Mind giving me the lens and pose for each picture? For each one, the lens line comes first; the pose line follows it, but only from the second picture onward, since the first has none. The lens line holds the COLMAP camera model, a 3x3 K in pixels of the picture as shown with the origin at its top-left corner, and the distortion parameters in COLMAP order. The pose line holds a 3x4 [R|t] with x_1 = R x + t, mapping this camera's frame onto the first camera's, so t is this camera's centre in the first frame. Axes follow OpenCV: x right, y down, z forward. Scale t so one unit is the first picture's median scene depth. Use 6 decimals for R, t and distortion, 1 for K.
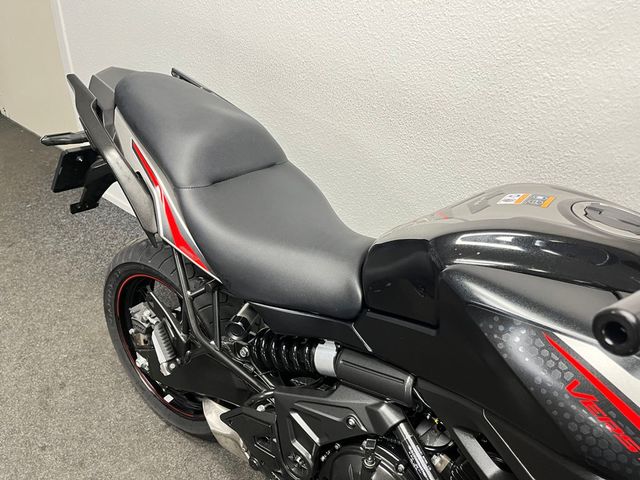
lens RADIAL K [[480.7, 0, 320.0], [0, 480.7, 240.0], [0, 0, 1]] dist [0.002768, -0.003932]
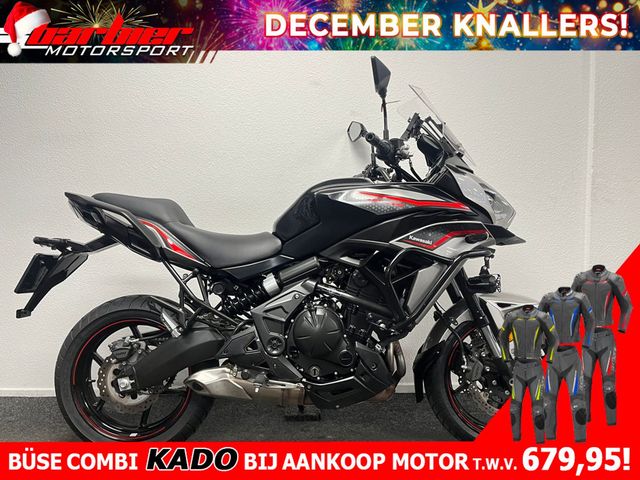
lens RADIAL K [[480.7, 0, 320.0], [0, 480.7, 240.0], [0, 0, 1]] dist [0.002768, -0.003932]
pose [[0.787221, -0.128680, 0.603095, -0.673316], [0.422637, 0.824763, -0.375692, 0.630817], [-0.449067, 0.550643, 0.703656, -0.387503]]
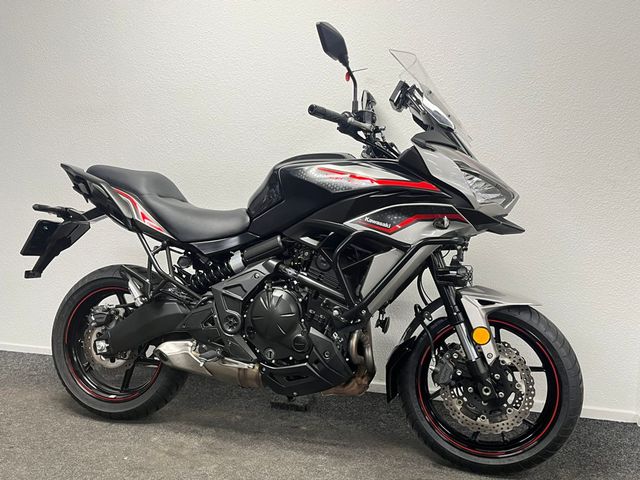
lens RADIAL K [[562.1, 0, 320.0], [0, 562.1, 240.0], [0, 0, 1]] dist [-0.005455, -0.001069]
pose [[0.925287, -0.100295, 0.365765, -0.334595], [0.269008, 0.853381, -0.446514, 0.863469], [-0.267354, 0.511548, 0.816603, -0.653195]]
